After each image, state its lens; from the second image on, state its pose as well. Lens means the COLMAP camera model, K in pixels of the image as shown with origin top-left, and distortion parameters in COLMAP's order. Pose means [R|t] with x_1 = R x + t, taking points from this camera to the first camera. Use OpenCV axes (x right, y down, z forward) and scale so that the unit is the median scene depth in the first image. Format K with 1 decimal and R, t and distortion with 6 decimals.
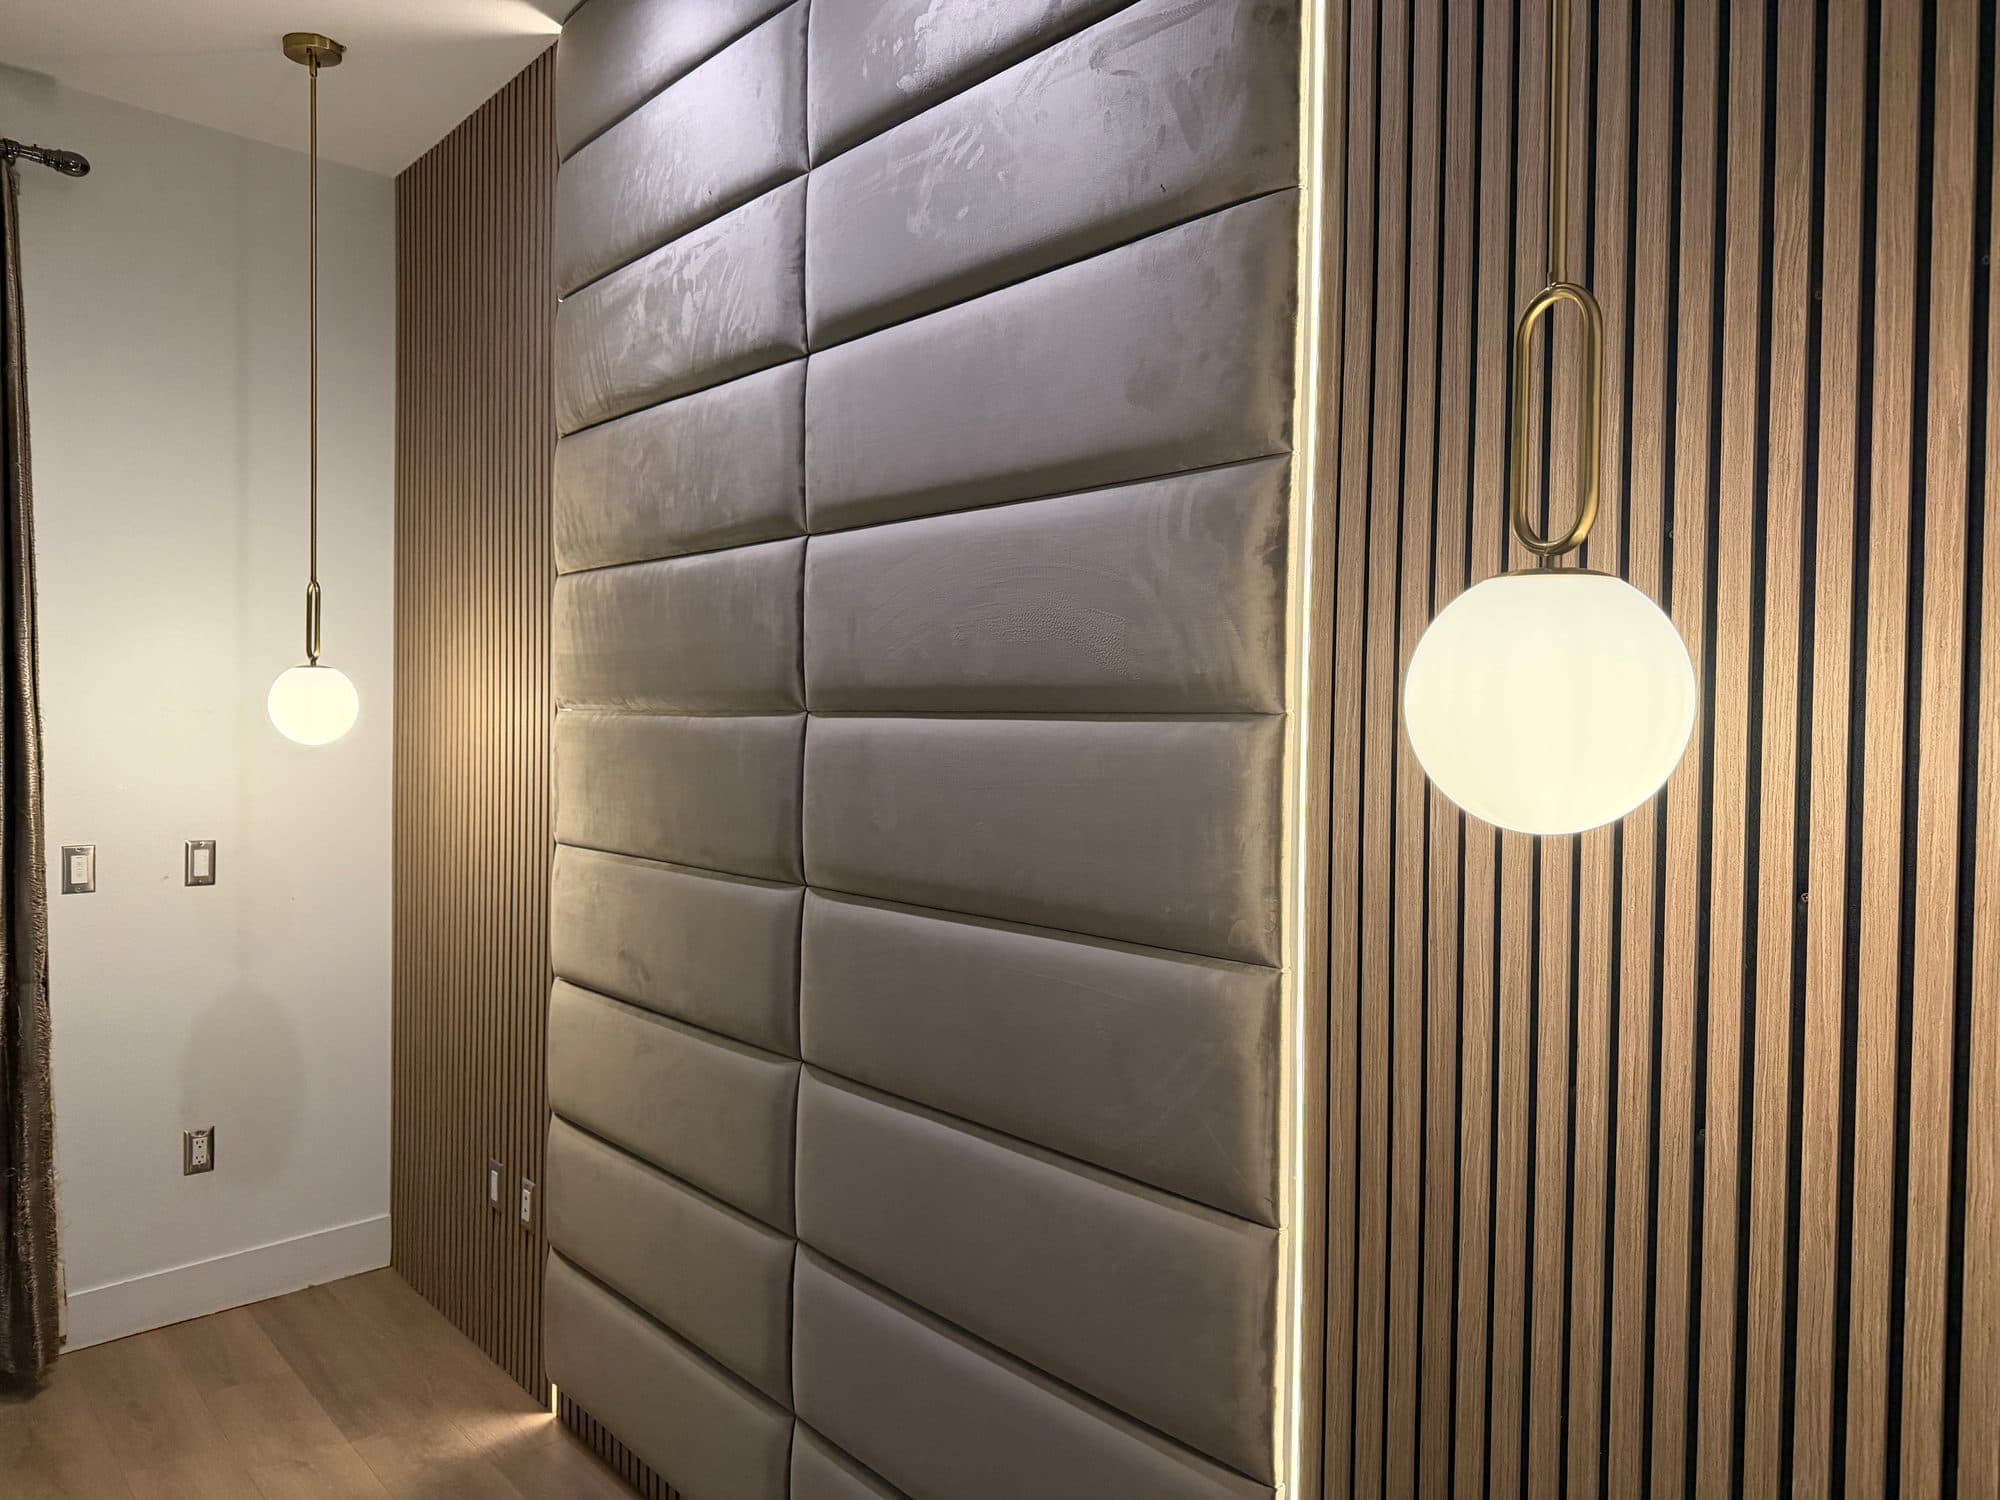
lens RADIAL K [[1420.3, 0, 990.9], [0, 1420.3, 755.5], [0, 0, 1]] dist [0.063151, -0.081795]
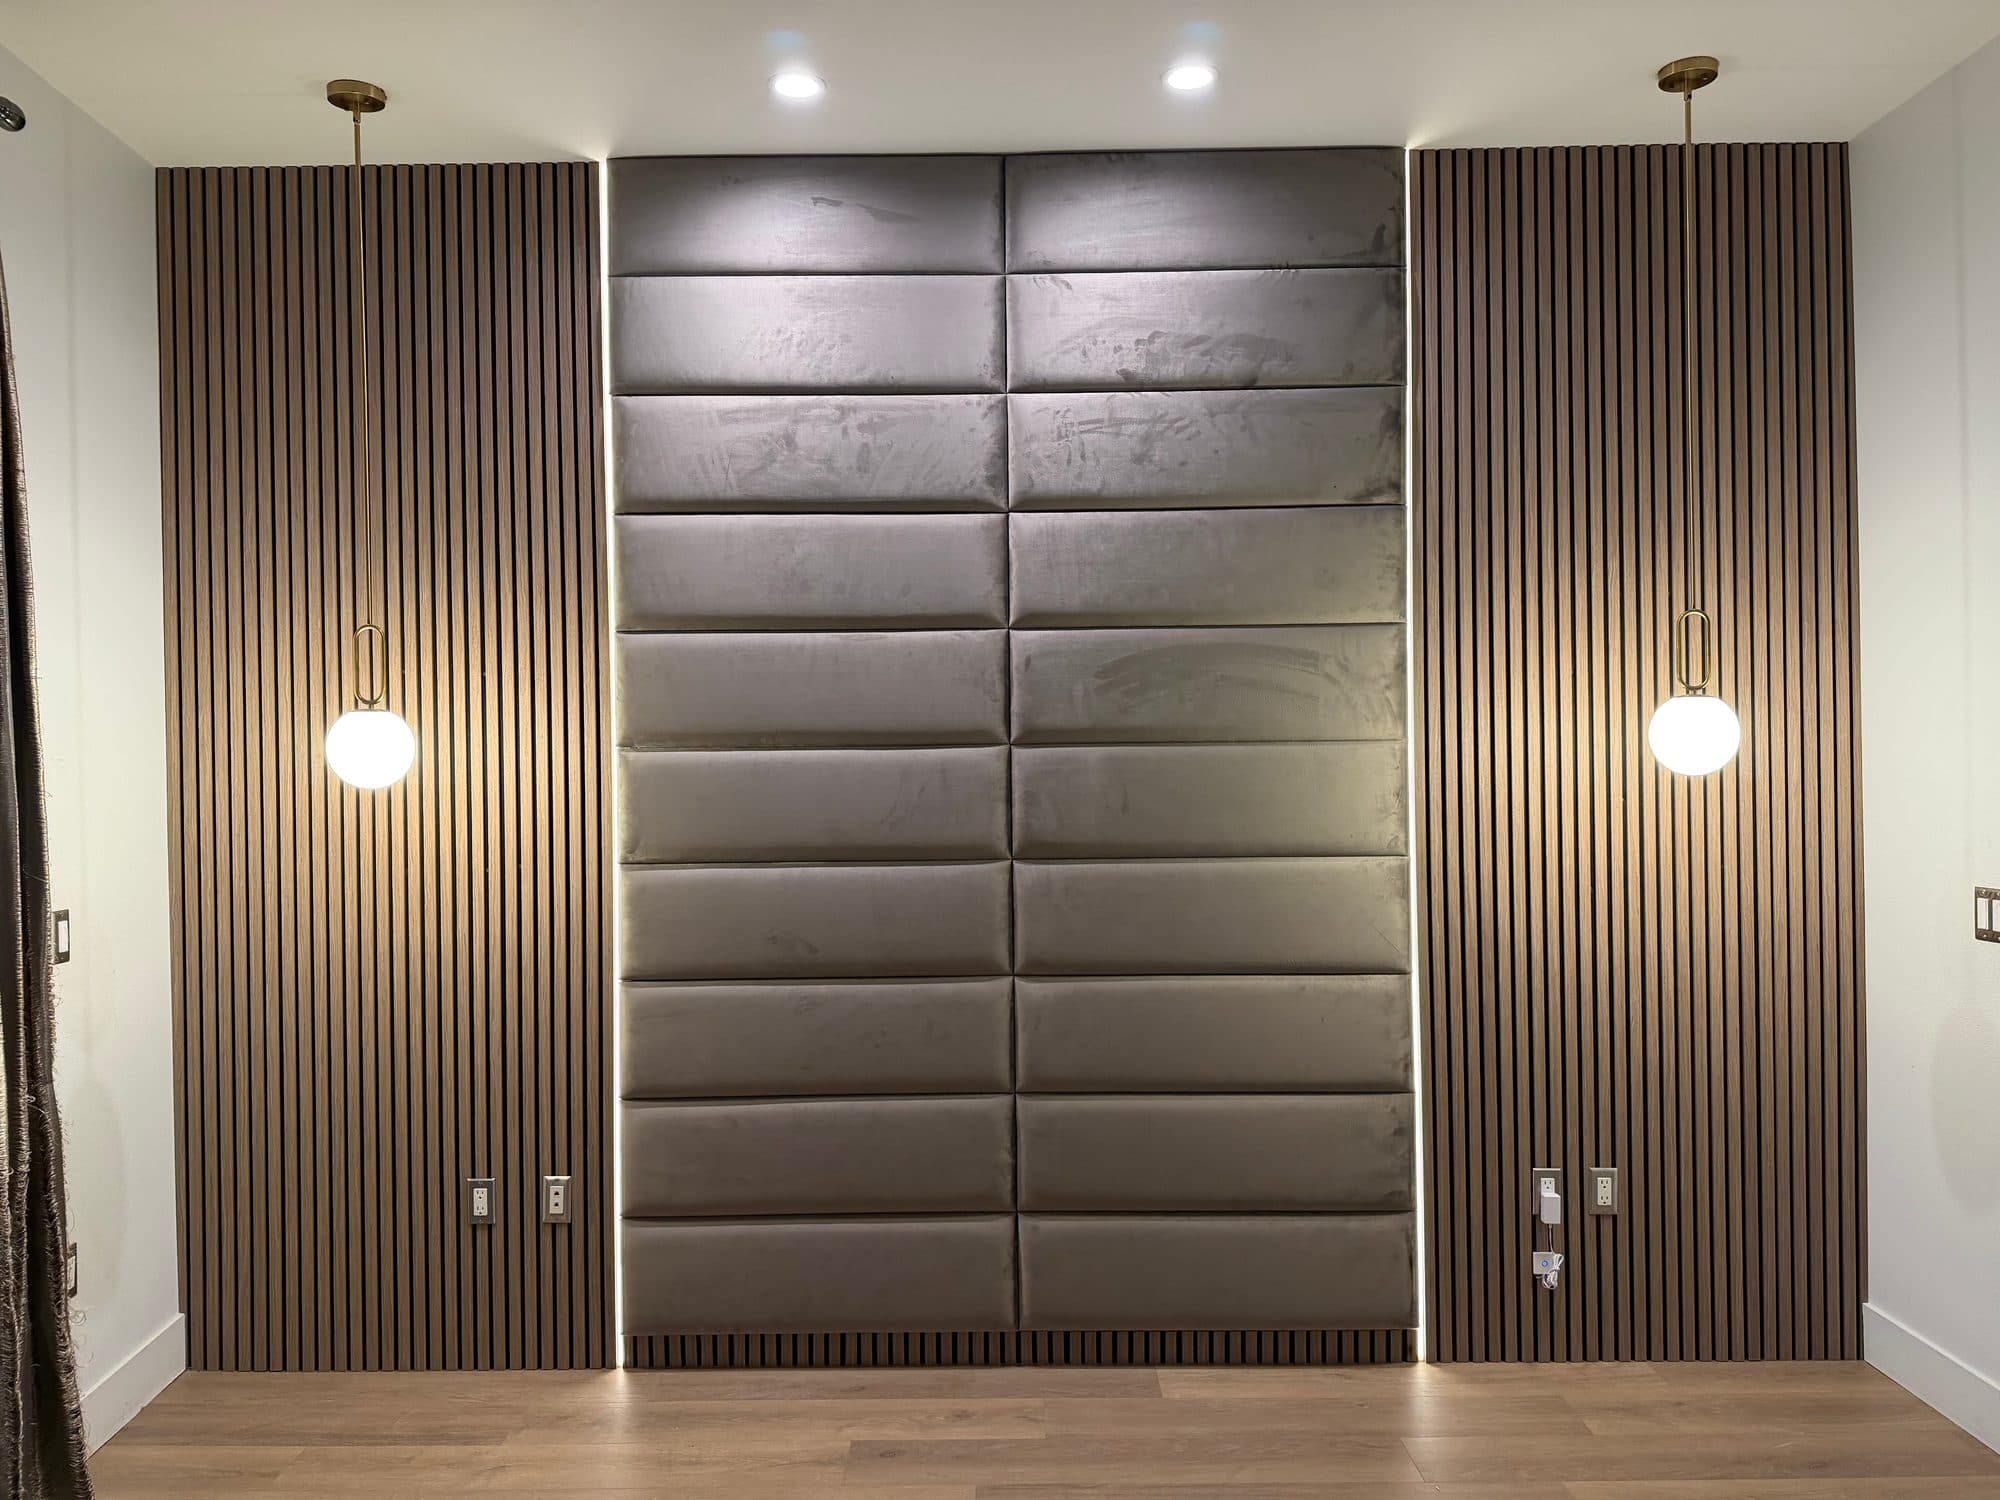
lens RADIAL K [[1420.3, 0, 990.9], [0, 1420.3, 755.5], [0, 0, 1]] dist [0.063151, -0.081795]
pose [[0.659106, -0.014316, 0.751914, -1.859612], [0.035444, 0.999299, -0.012043, -0.004508], [-0.751214, 0.034589, 0.659152, 0.033386]]
